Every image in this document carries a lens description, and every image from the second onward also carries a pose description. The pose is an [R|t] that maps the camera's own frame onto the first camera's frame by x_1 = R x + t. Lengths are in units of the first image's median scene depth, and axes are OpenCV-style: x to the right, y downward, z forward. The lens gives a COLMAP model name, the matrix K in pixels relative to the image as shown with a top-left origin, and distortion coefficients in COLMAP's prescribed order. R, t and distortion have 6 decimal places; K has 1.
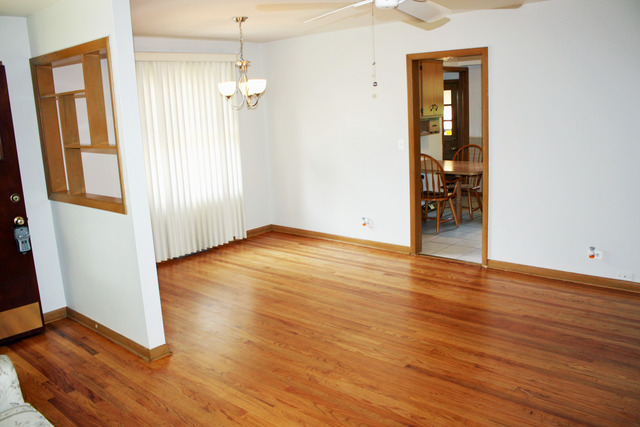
lens RADIAL K [[543.3, 0, 315.5], [0, 543.3, 211.0], [0, 0, 1]] dist [-0.107695, 0.017389]
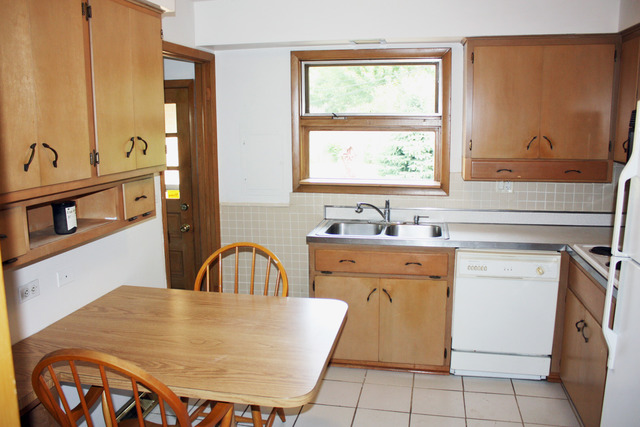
lens RADIAL K [[543.3, 0, 318.5], [0, 543.3, 213.1], [0, 0, 1]] dist [-0.107695, 0.017389]
pose [[0.866788, -0.038431, 0.497194, 0.122339], [0.058360, 0.997992, -0.024603, -0.109979], [-0.495251, 0.050342, 0.867290, 0.532737]]
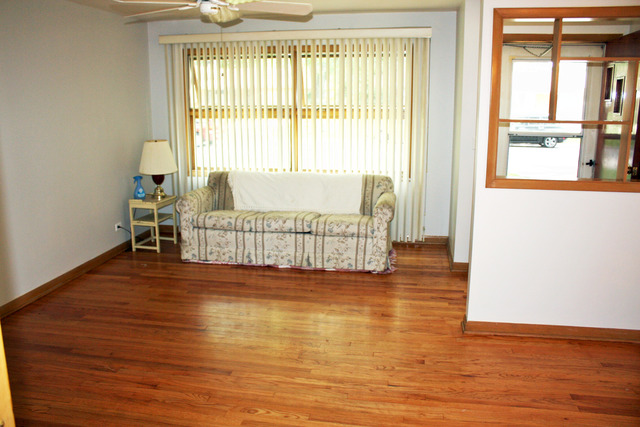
lens RADIAL K [[543.3, 0, 317.8], [0, 543.3, 214.5], [0, 0, 1]] dist [-0.107695, 0.017389]
pose [[-0.848304, 0.174102, -0.500068, 0.448888], [-0.054743, 0.910503, 0.409863, -0.346968], [0.526672, 0.375064, -0.762852, 1.646222]]
